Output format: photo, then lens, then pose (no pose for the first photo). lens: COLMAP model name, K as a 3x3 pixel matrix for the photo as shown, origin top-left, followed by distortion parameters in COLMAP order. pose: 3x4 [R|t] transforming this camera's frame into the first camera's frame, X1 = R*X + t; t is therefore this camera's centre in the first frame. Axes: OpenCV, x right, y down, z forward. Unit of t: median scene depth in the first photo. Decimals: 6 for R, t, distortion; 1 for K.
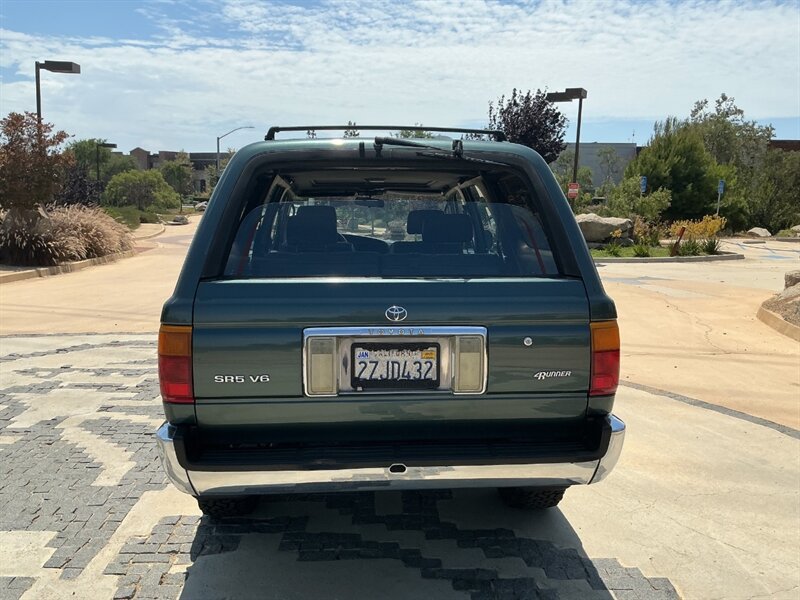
lens RADIAL K [[668.7, 0, 399.7], [0, 668.7, 300.0], [0, 0, 1]] dist [0.054800, -0.095561]
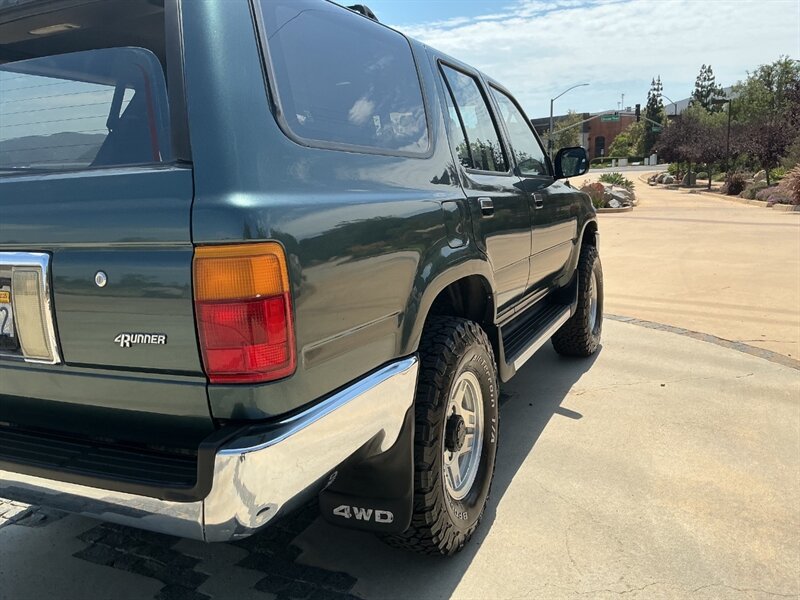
lens RADIAL K [[668.7, 0, 399.7], [0, 668.7, 300.0], [0, 0, 1]] dist [0.054800, -0.095561]
pose [[0.877388, 0.036256, -0.478409, 0.687079], [-0.011825, 0.998472, 0.053982, 0.045127], [0.479636, -0.041706, 0.876476, 0.613173]]
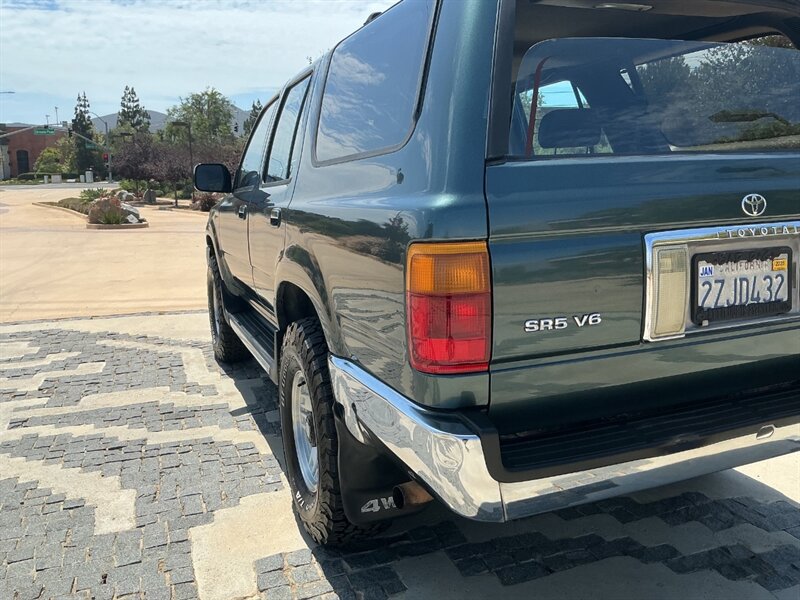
lens RADIAL K [[668.7, 0, 399.7], [0, 668.7, 300.0], [0, 0, 1]] dist [0.054800, -0.095561]
pose [[0.953268, -0.087372, 0.289217, -0.535226], [0.075016, 0.995743, 0.053557, 0.051183], [-0.292665, -0.029358, 0.955764, 0.446548]]
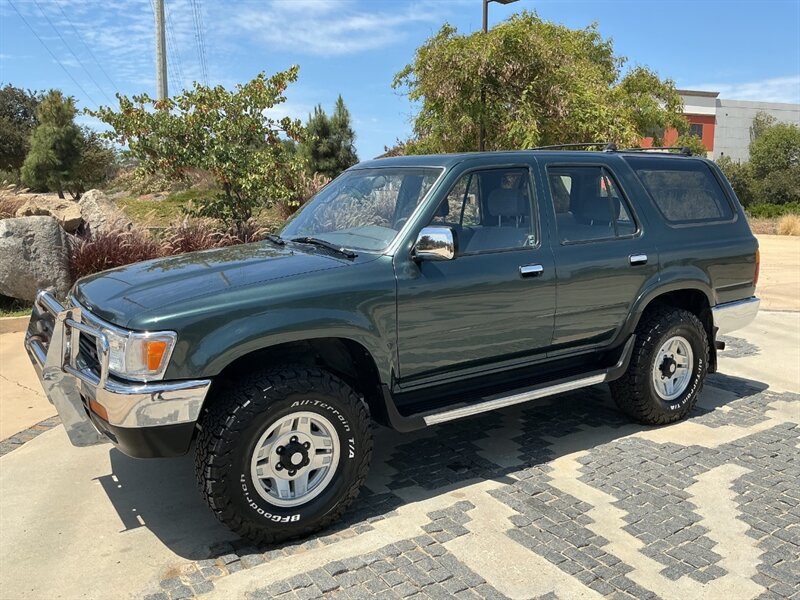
lens RADIAL K [[668.7, 0, 399.7], [0, 668.7, 300.0], [0, 0, 1]] dist [0.054800, -0.095561]
pose [[-0.502332, -0.142657, 0.852826, -1.576016], [0.103371, 0.969315, 0.223030, -0.388928], [-0.858474, 0.200192, -0.472171, 2.907304]]
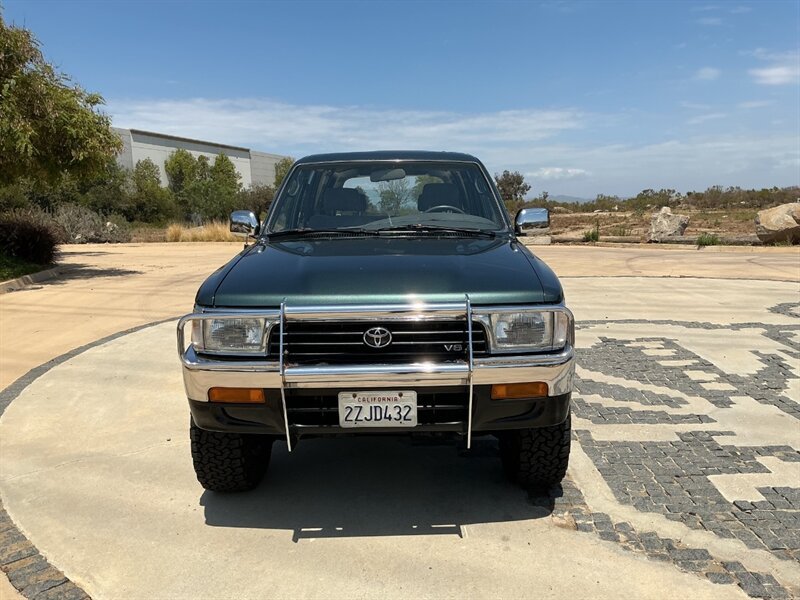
lens RADIAL K [[666.8, 0, 401.3], [0, 666.8, 297.6], [0, 0, 1]] dist [0.098353, -0.192154]
pose [[-0.998059, -0.000859, 0.062269, -0.239862], [0.015349, 0.965664, 0.259342, -0.451094], [-0.060354, 0.259795, -0.963776, 3.895428]]
